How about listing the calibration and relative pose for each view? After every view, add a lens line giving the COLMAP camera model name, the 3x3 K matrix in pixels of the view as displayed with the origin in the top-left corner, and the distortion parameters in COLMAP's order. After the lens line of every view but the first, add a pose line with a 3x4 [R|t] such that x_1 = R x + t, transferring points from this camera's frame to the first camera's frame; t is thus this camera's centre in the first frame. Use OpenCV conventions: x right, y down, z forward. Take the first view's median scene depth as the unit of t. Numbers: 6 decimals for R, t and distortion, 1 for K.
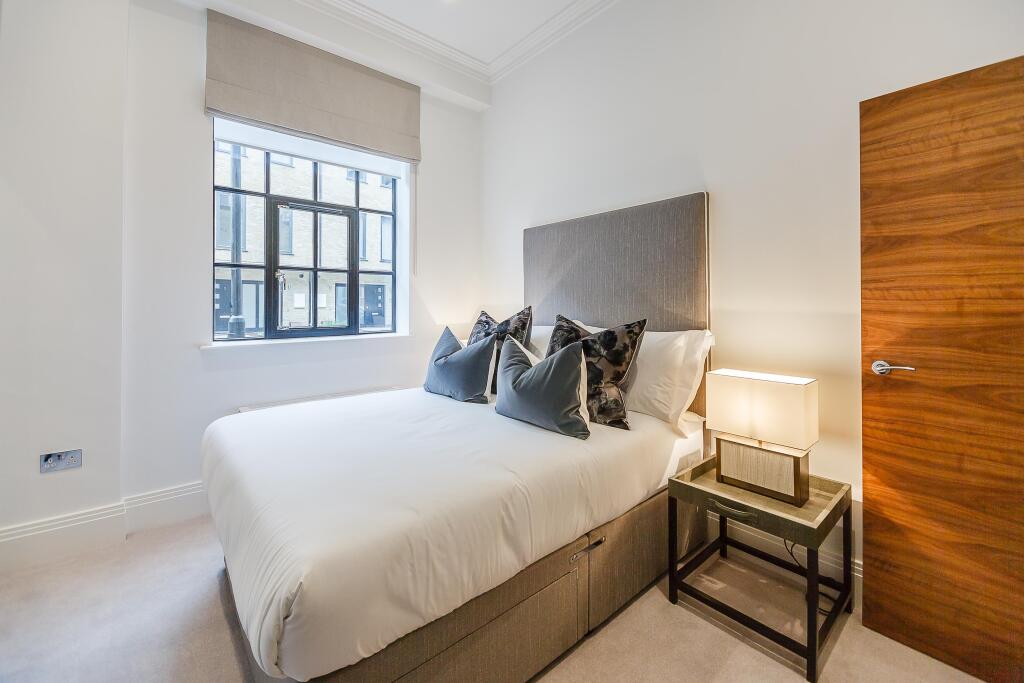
lens RADIAL K [[402.9, 0, 509.0], [0, 402.9, 300.1], [0, 0, 1]] dist [-0.000387, -0.000016]
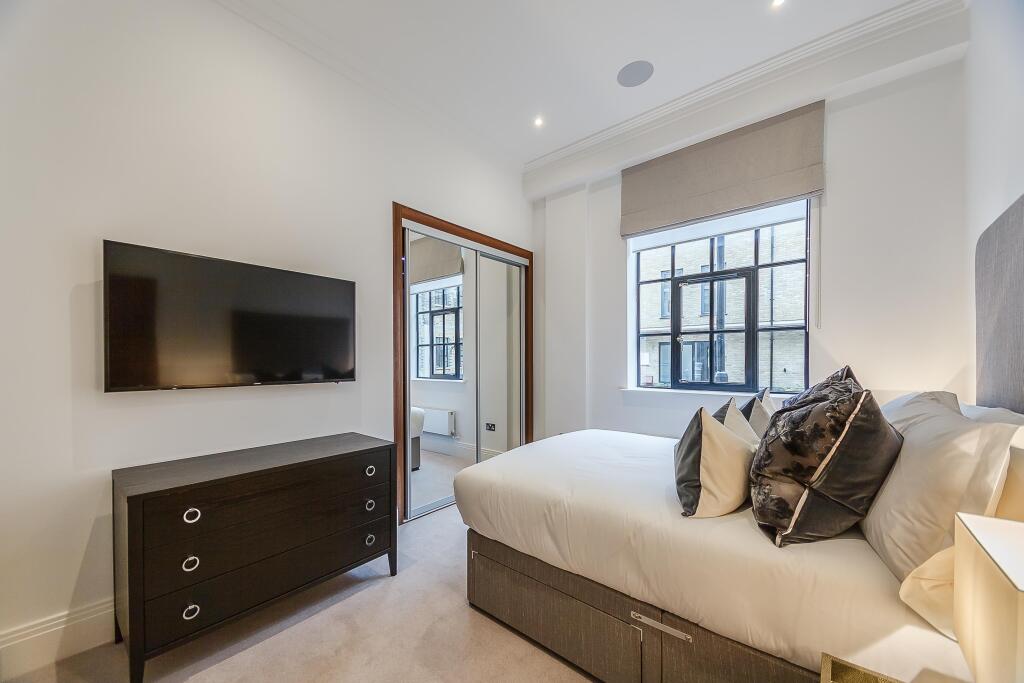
lens RADIAL K [[381.7, 0, 510.7], [0, 381.7, 362.1], [0, 0, 1]] dist [0.000118, 0.000000]
pose [[0.176052, 0.002522, -0.984378, 0.514252], [0.009221, 0.999949, 0.004212, 0.000194], [0.984338, -0.009819, 0.176020, 0.261500]]
